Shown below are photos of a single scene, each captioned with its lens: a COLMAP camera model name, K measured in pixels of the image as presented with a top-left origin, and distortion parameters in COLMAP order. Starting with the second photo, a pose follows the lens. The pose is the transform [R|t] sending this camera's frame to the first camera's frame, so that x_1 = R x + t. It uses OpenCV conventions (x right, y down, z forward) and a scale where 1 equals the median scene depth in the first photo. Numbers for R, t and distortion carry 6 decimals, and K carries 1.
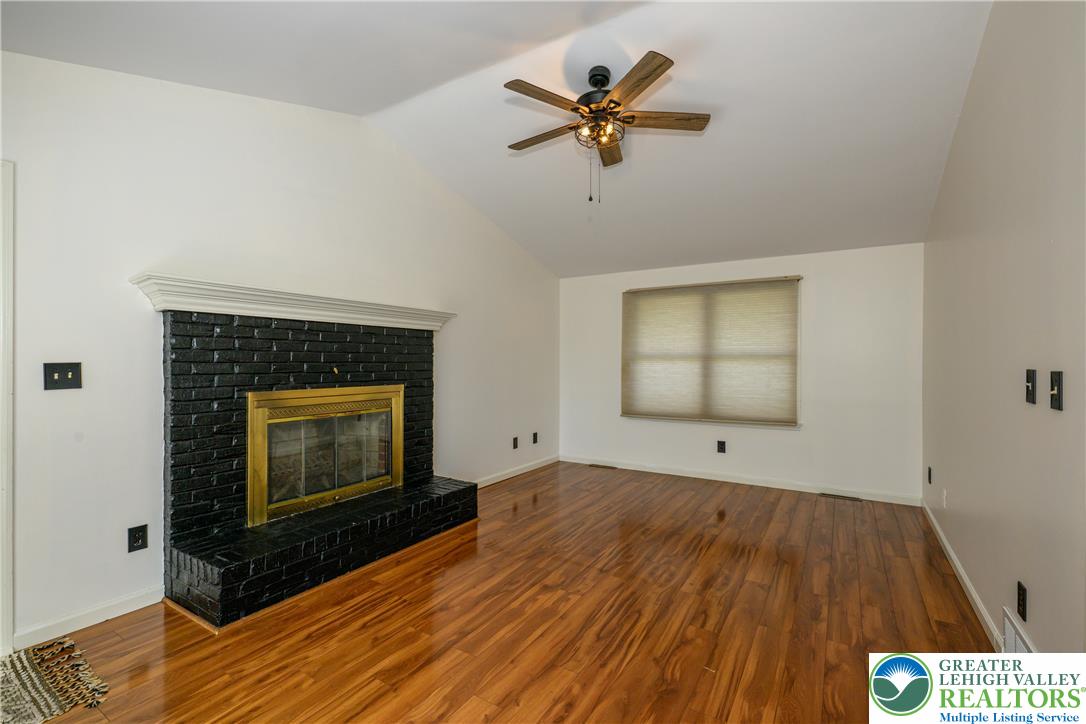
lens RADIAL K [[481.3, 0, 541.1], [0, 481.3, 363.2], [0, 0, 1]] dist [-0.002573, 0.002425]
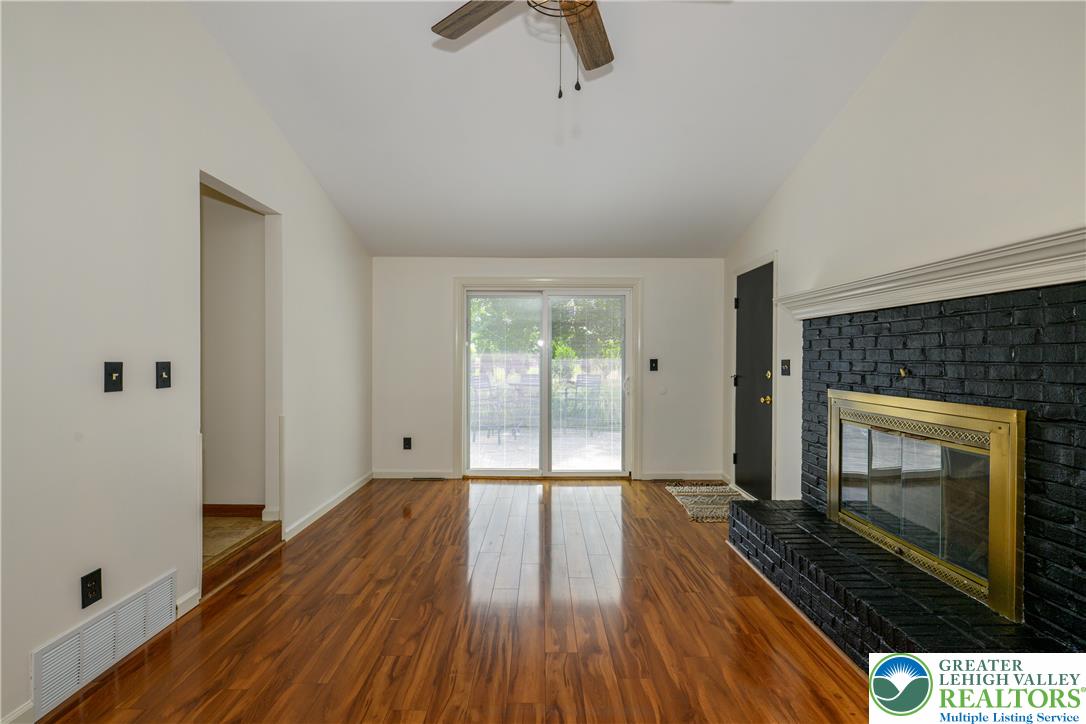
lens RADIAL K [[481.3, 0, 542.0], [0, 481.3, 357.8], [0, 0, 1]] dist [-0.002573, 0.002425]
pose [[-0.845319, -0.003815, -0.534249, 0.490339], [-0.008842, 0.999937, 0.006851, -0.008728], [0.534189, 0.010515, -0.845300, 1.578498]]
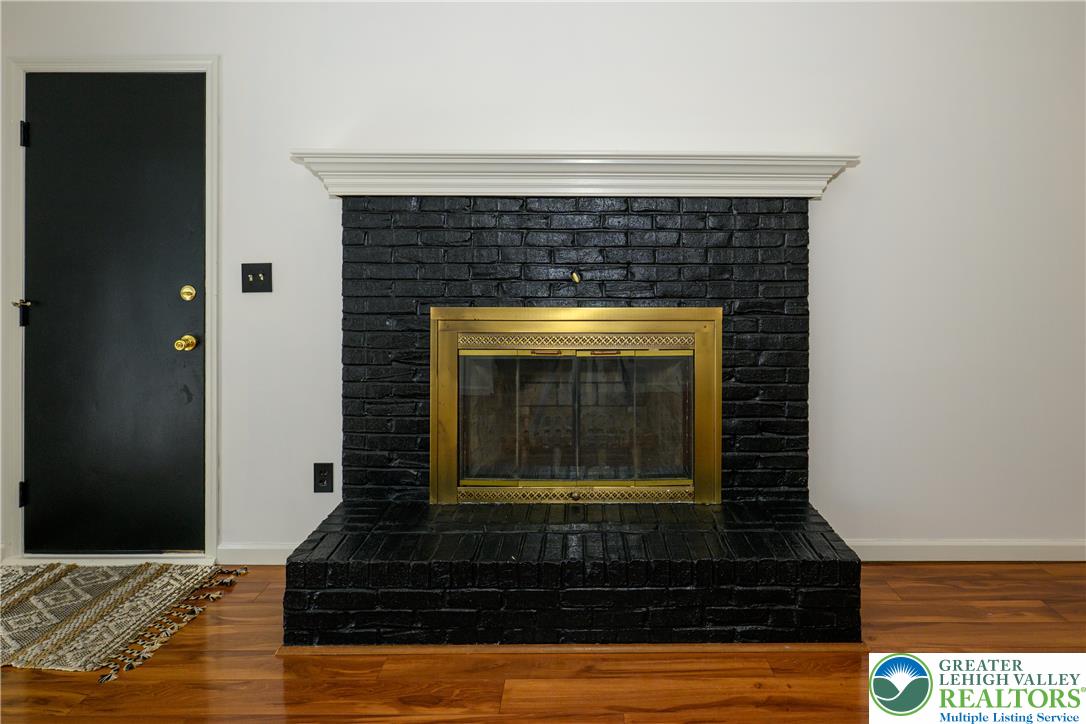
lens RADIAL K [[619.0, 0, 565.1], [0, 619.0, 267.4], [0, 0, 1]] dist [-0.001954, 0.001142]
pose [[0.537873, -0.000142, -0.843026, 0.244621], [-0.004593, 0.999985, -0.003098, 0.006202], [0.843013, 0.005538, 0.537865, 0.703093]]
